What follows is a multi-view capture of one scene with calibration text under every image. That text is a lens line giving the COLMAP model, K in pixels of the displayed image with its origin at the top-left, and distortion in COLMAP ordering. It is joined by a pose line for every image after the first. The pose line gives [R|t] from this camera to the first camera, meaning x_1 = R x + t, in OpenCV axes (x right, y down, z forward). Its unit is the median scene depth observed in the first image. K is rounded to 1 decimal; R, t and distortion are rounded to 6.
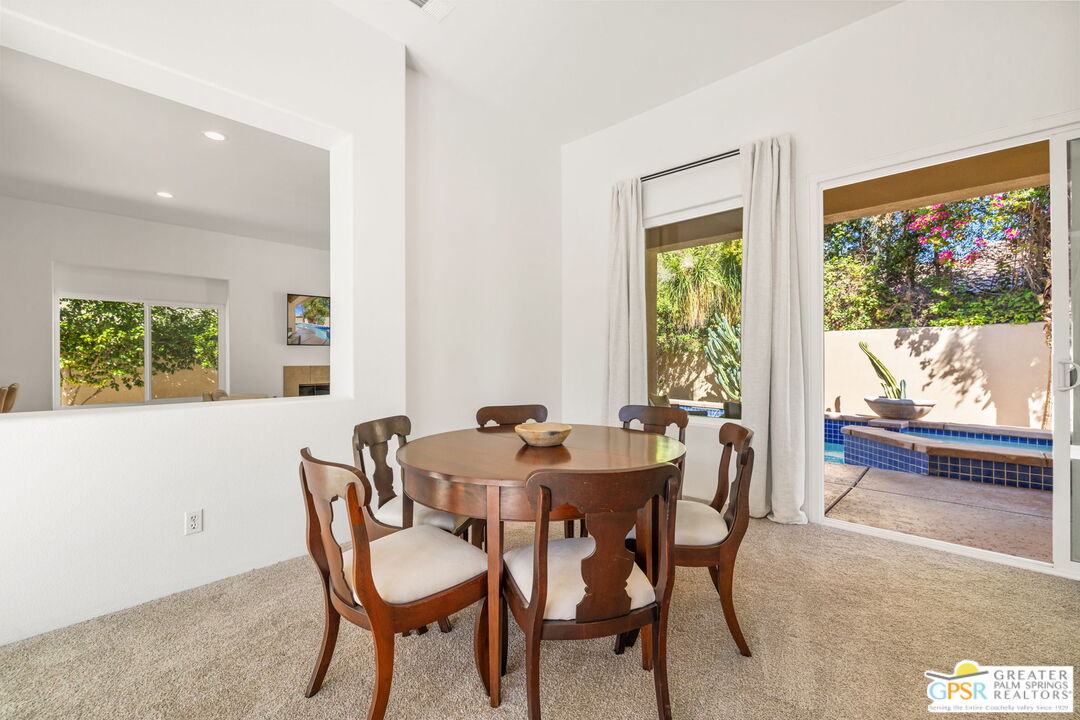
lens RADIAL K [[454.8, 0, 537.9], [0, 454.8, 361.9], [0, 0, 1]] dist [-0.002502, -0.000039]
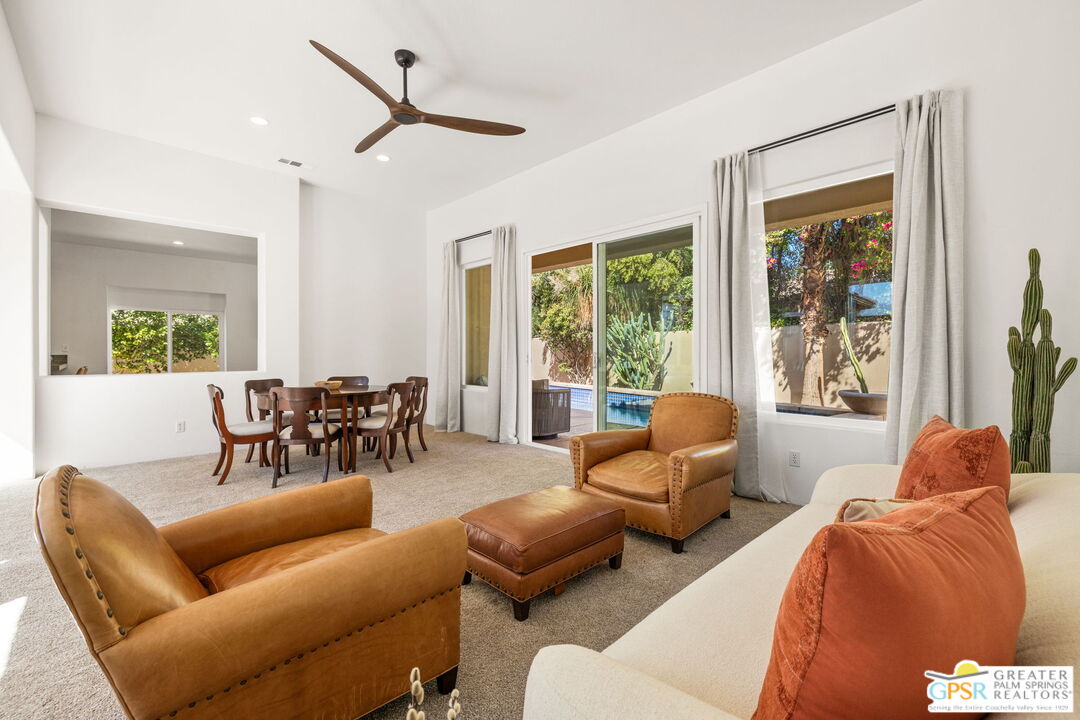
lens RADIAL K [[454.8, 0, 541.3], [0, 454.8, 357.3], [0, 0, 1]] dist [-0.002502, -0.000039]
pose [[0.999160, 0.003672, -0.040812, 0.310154], [-0.003489, 0.999983, 0.004569, 0.003765], [0.040828, -0.004423, 0.999156, -0.321123]]
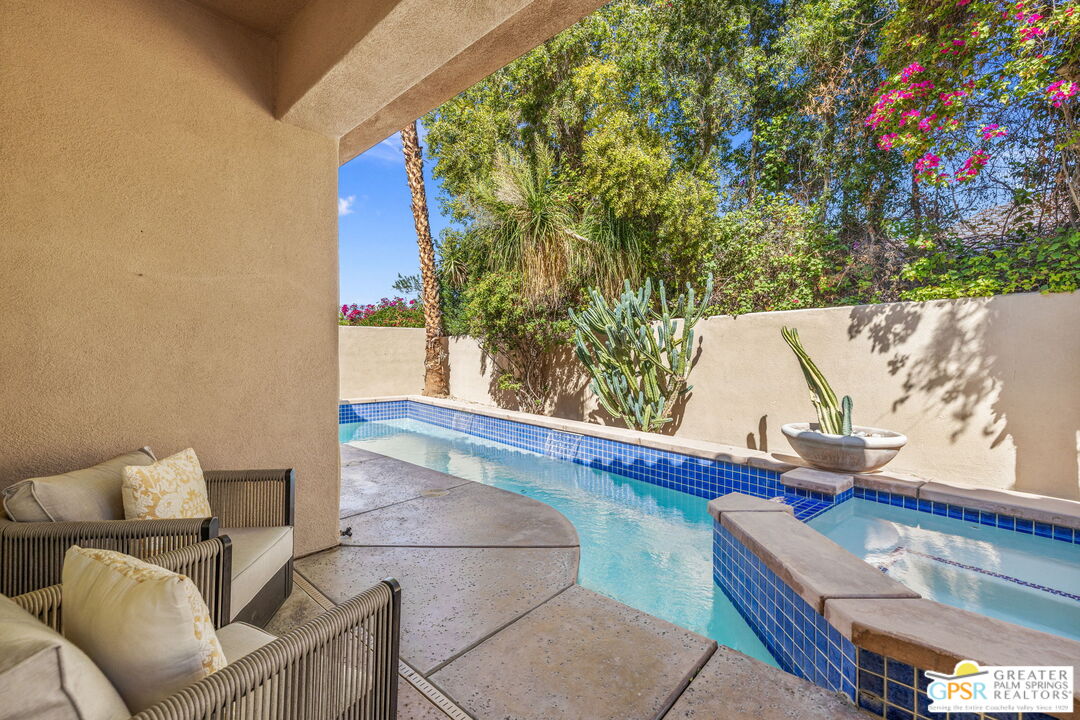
lens RADIAL K [[454.8, 0, 530.1], [0, 454.8, 358.3], [0, 0, 1]] dist [-0.002502, -0.000039]
pose [[0.999980, 0.001066, -0.006308, 0.385803], [-0.001072, 0.999999, -0.000904, -0.003619], [0.006307, 0.000911, 0.999980, 0.413803]]
